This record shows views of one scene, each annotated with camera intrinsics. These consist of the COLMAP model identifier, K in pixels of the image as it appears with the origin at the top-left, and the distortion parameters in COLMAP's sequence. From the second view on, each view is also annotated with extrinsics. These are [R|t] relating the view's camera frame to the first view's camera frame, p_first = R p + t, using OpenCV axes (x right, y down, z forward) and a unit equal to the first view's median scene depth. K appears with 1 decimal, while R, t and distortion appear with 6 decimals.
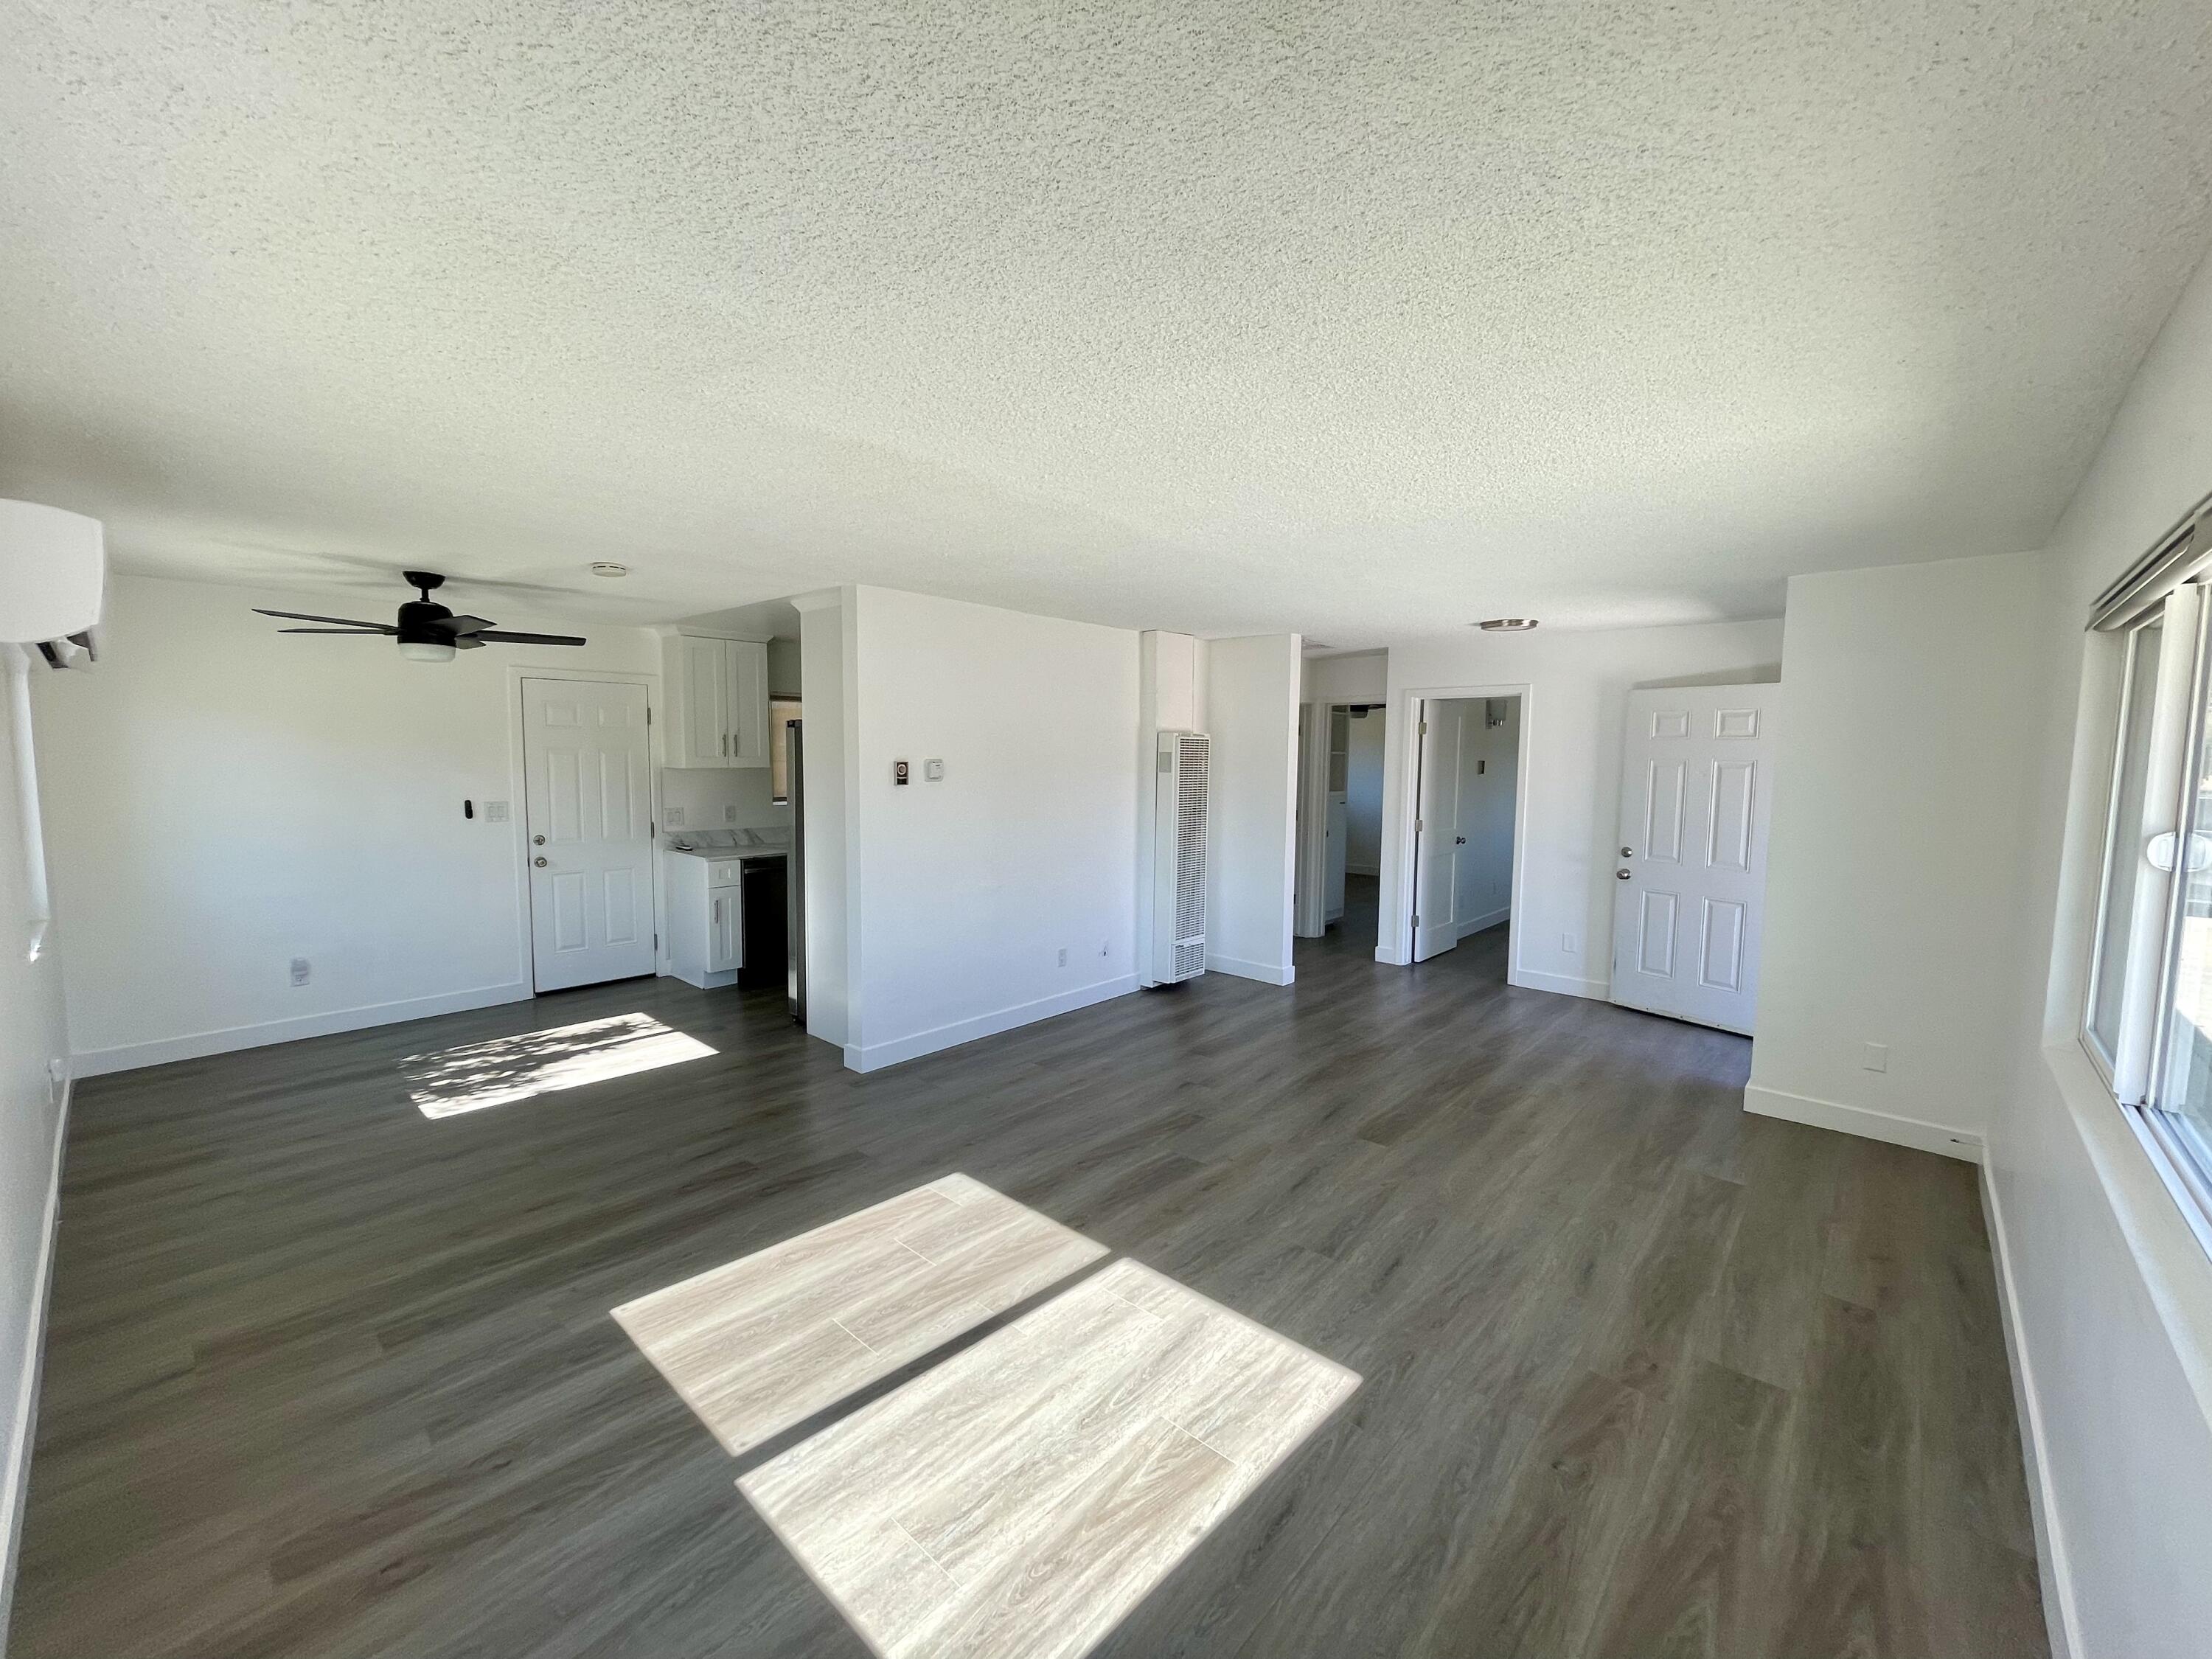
lens RADIAL K [[890.7, 0, 1098.5], [0, 890.7, 827.5], [0, 0, 1]] dist [-0.000563, -0.000159]
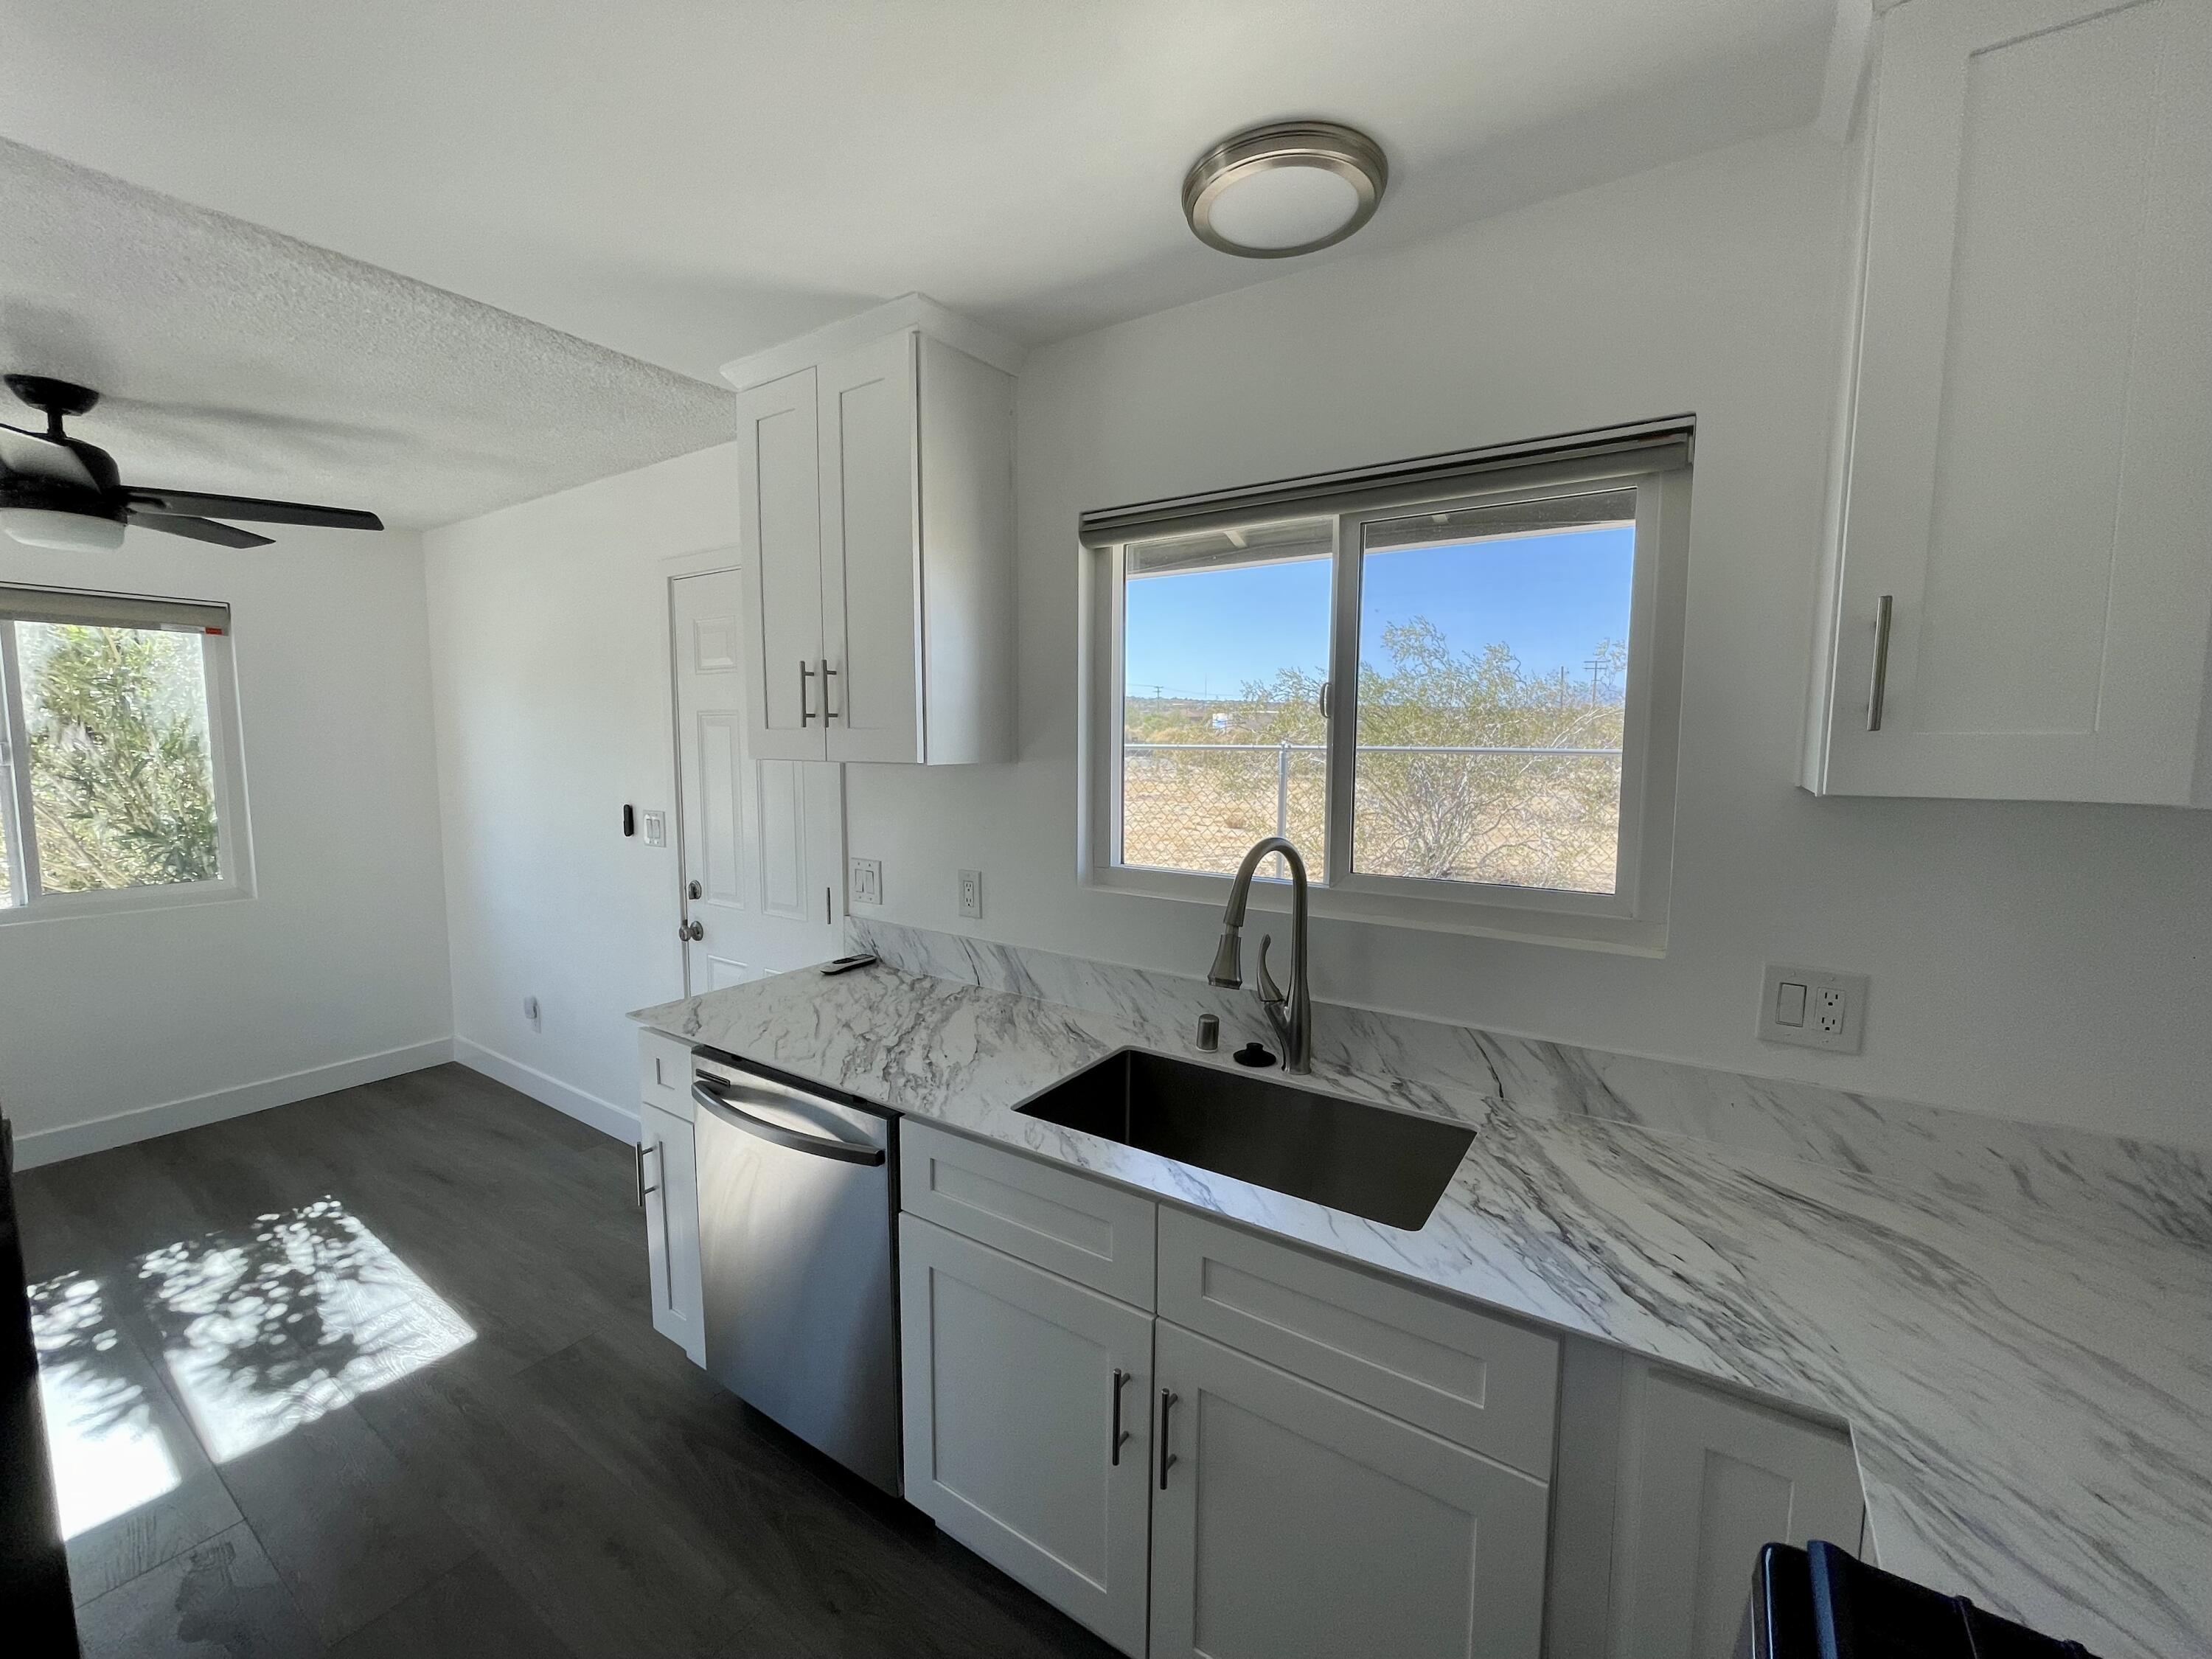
lens RADIAL K [[893.5, 0, 1081.1], [0, 893.5, 820.3], [0, 0, 1]] dist [-0.000194, -0.000072]
pose [[0.140185, 0.087852, -0.986220, -0.093038], [-0.083220, 0.993577, 0.076678, -0.103147], [0.986622, 0.071324, 0.146595, 1.378568]]
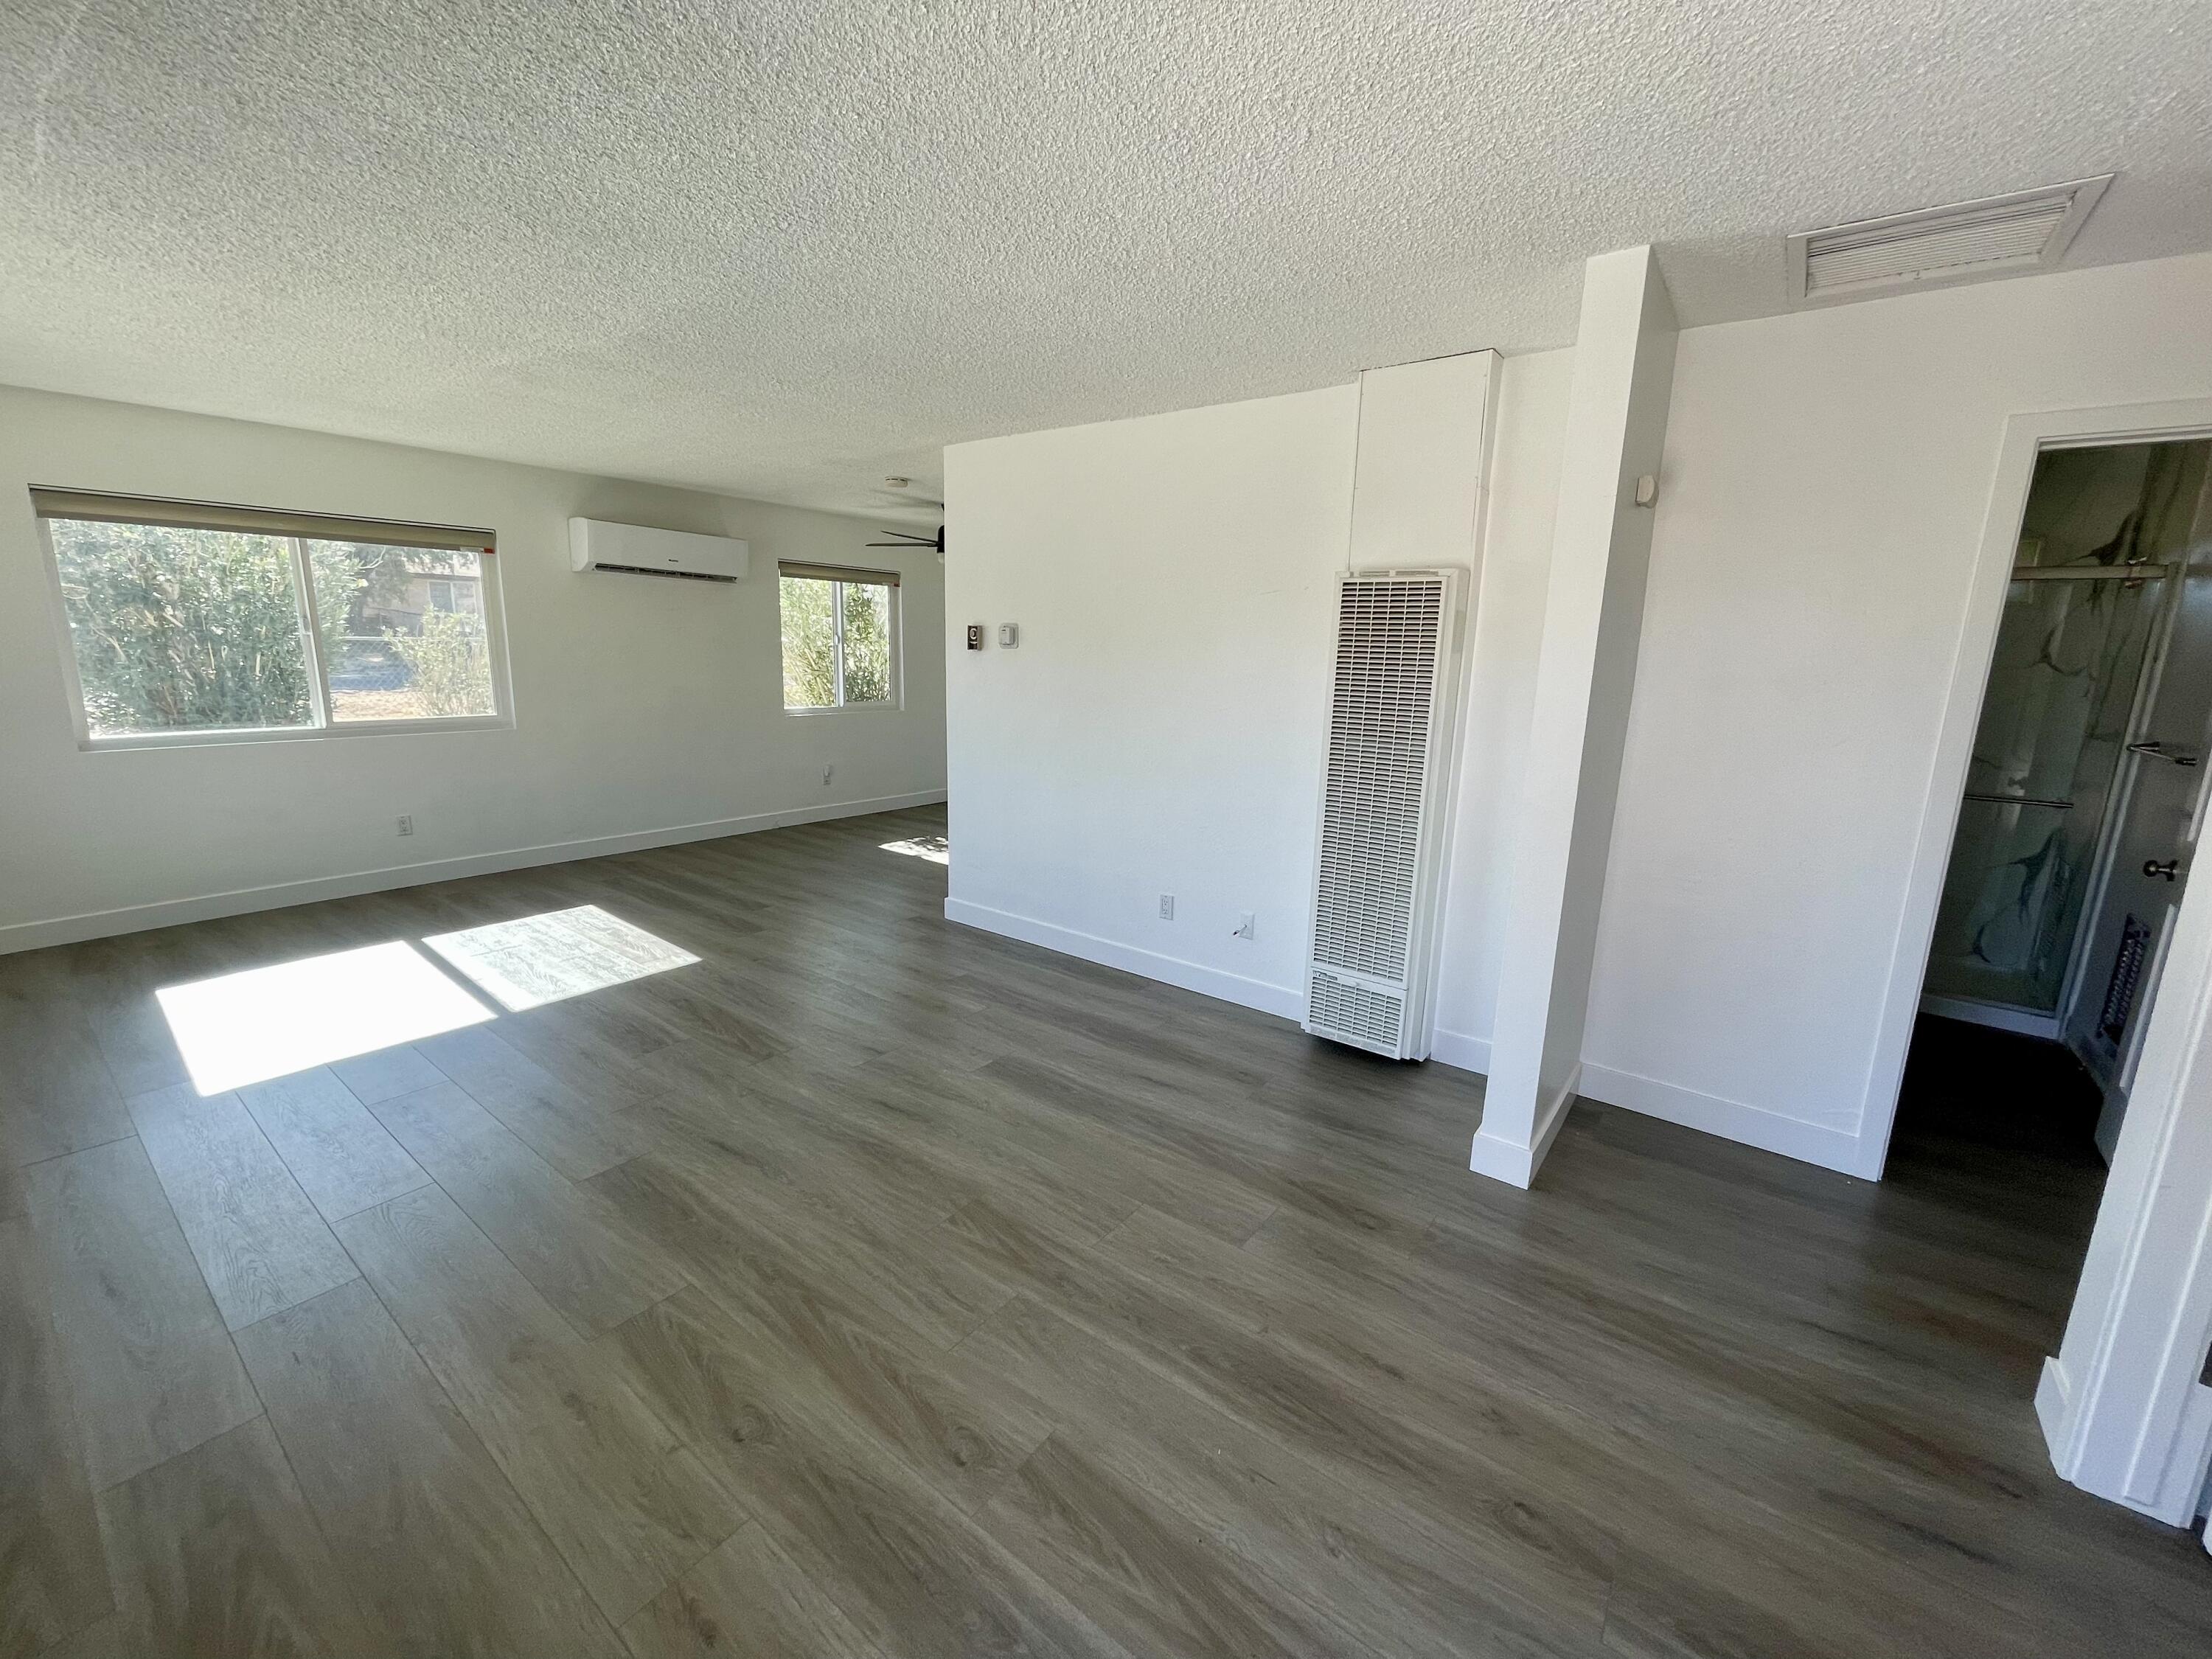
lens RADIAL K [[898.5, 0, 1111.2], [0, 898.5, 822.2], [0, 0, 1]] dist [0.000926, -0.000083]
pose [[0.095746, 0.192636, -0.976588, 0.742483], [-0.110023, 0.977132, 0.181956, -0.054771], [0.989307, 0.090025, 0.114751, 0.989210]]
